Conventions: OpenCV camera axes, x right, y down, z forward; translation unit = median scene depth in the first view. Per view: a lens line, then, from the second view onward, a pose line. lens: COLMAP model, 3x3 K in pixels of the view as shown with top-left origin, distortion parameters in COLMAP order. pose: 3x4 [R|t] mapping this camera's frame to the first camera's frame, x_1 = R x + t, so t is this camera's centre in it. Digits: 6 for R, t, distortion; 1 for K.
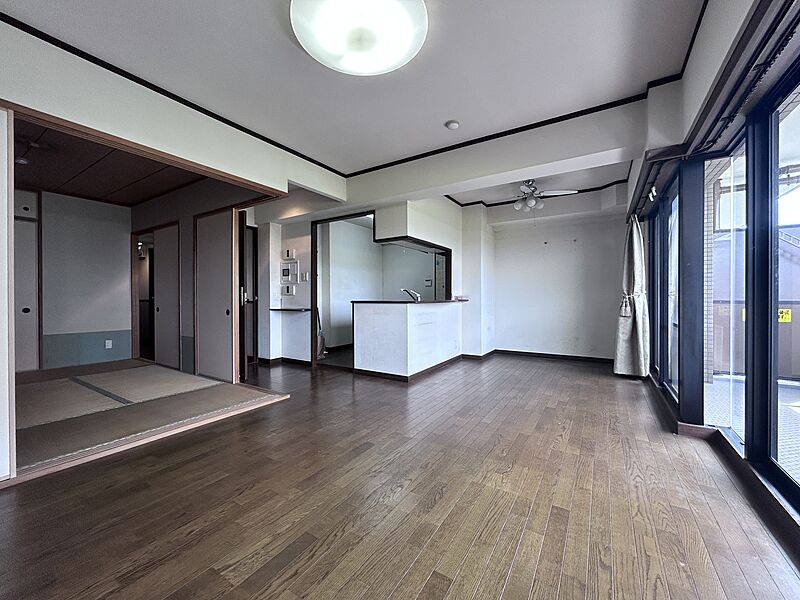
lens RADIAL K [[323.8, 0, 396.1], [0, 323.8, 298.8], [0, 0, 1]] dist [0.000835, 0.000147]
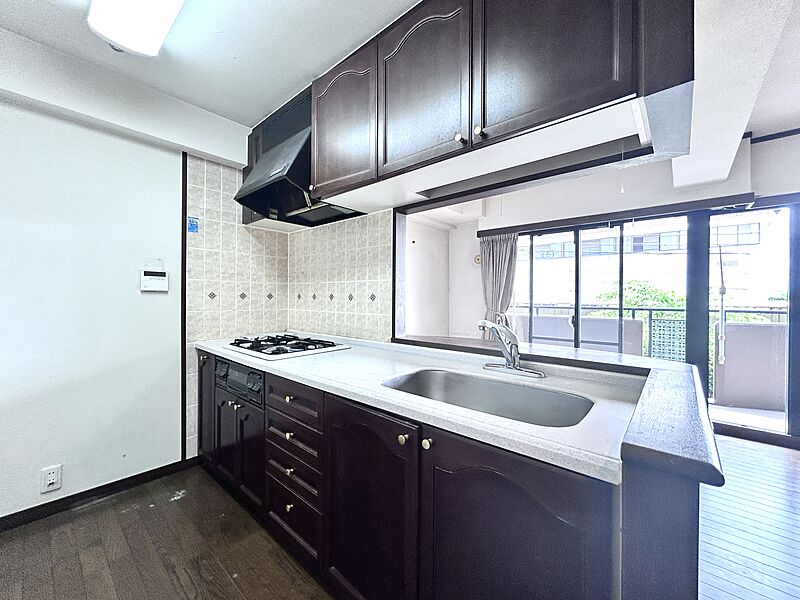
lens RADIAL K [[323.8, 0, 396.1], [0, 323.8, 298.8], [0, 0, 1]] dist [0.000835, 0.000147]
pose [[0.155277, 0.001762, 0.987869, -0.258823], [-0.002547, 0.999996, -0.001383, -0.049707], [-0.987868, -0.002301, 0.155281, 1.088805]]
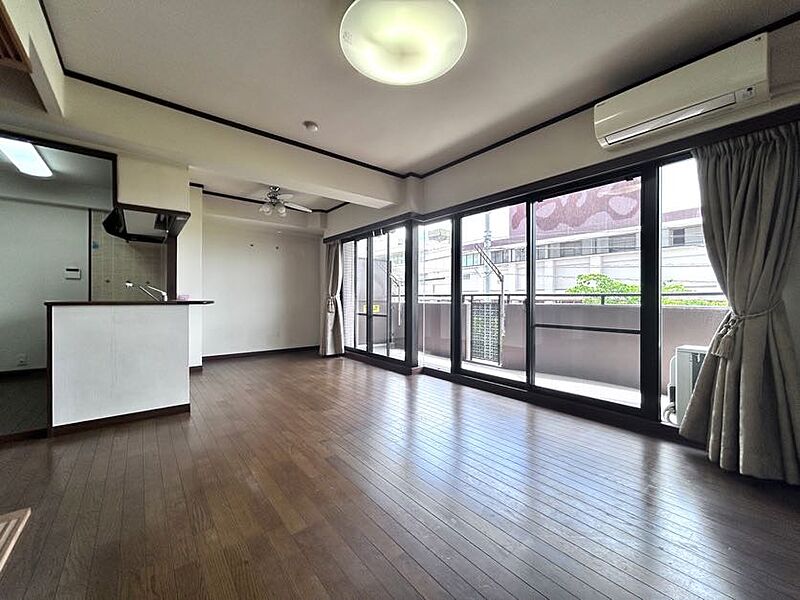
lens RADIAL K [[323.8, 0, 396.1], [0, 323.8, 298.8], [0, 0, 1]] dist [0.000835, 0.000147]
pose [[0.318153, 0.003235, 0.948034, -0.459651], [-0.000865, 0.999995, -0.003122, 0.002453], [-0.948039, 0.000173, 0.318154, 0.285731]]
